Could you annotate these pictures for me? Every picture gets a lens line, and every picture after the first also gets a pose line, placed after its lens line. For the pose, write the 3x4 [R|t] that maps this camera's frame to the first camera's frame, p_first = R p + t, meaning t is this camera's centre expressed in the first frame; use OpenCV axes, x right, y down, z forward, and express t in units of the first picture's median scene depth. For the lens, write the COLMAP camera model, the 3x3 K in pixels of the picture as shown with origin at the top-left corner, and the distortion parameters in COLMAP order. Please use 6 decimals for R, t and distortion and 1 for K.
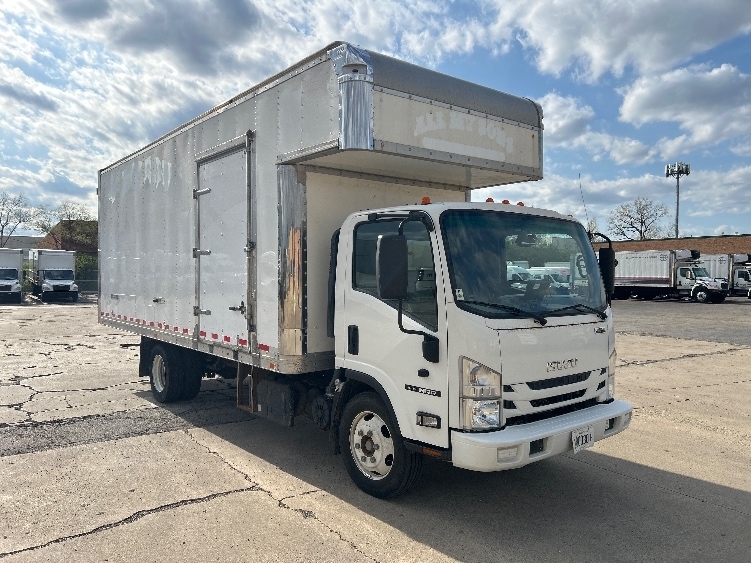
lens RADIAL K [[576.3, 0, 375.5], [0, 576.3, 281.5], [0, 0, 1]] dist [0.021862, 0.001968]
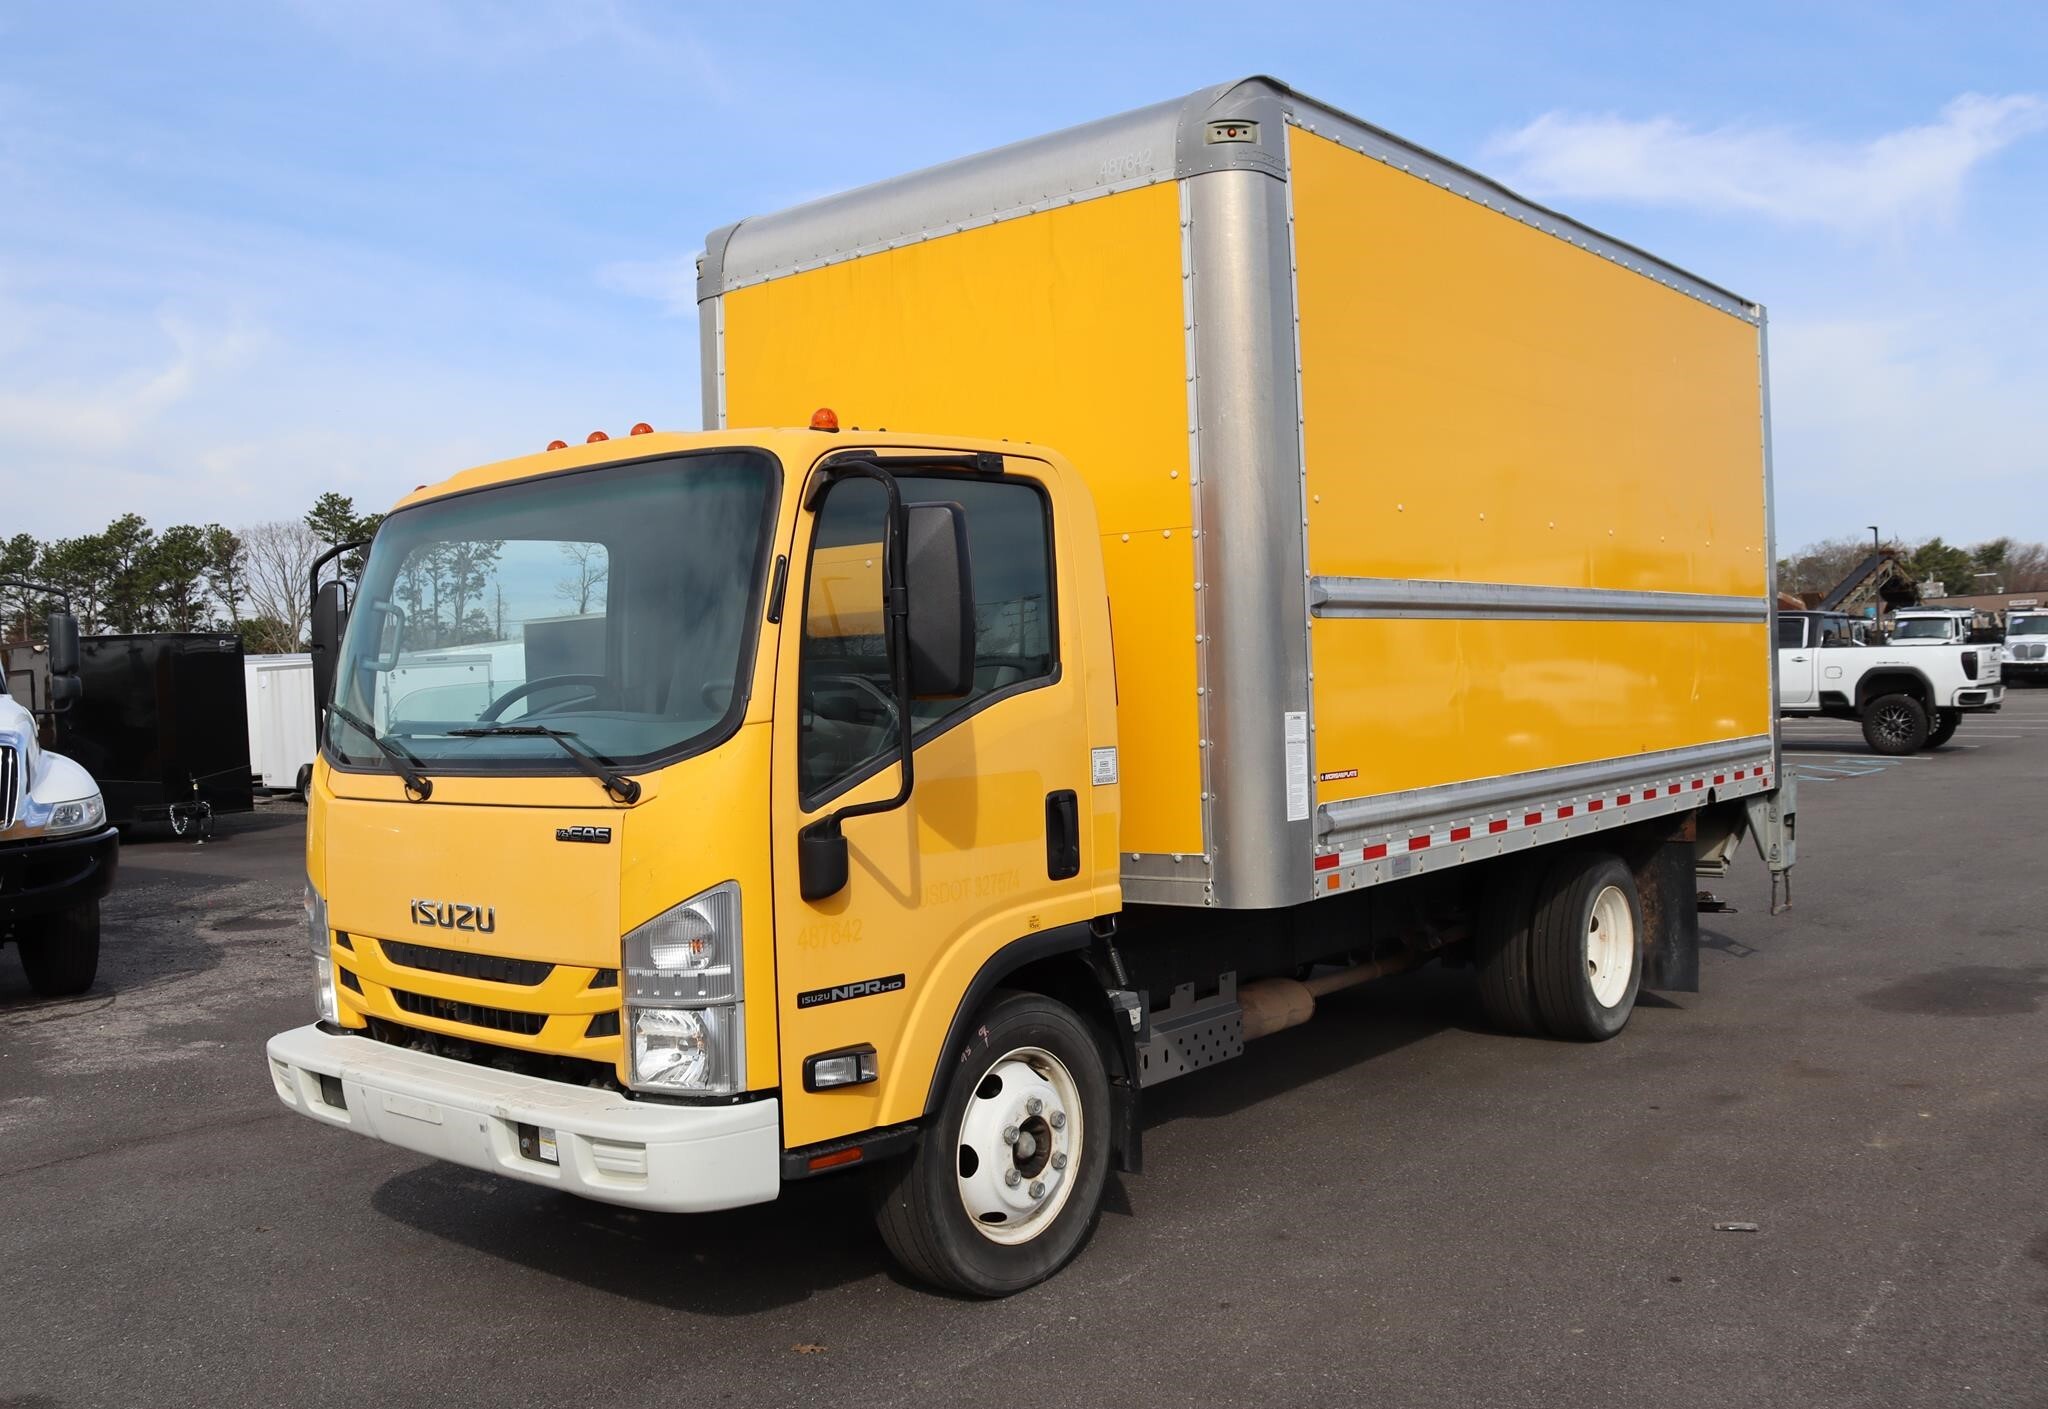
lens RADIAL K [[1849.6, 0, 938.2], [0, 1849.6, 705.6], [0, 0, 1]] dist [-0.174517, 0.001893]
pose [[0.155584, 0.001714, -0.987821, 1.425614], [0.025670, 0.999654, 0.005778, 0.018480], [0.987489, -0.026256, 0.155487, 1.103035]]
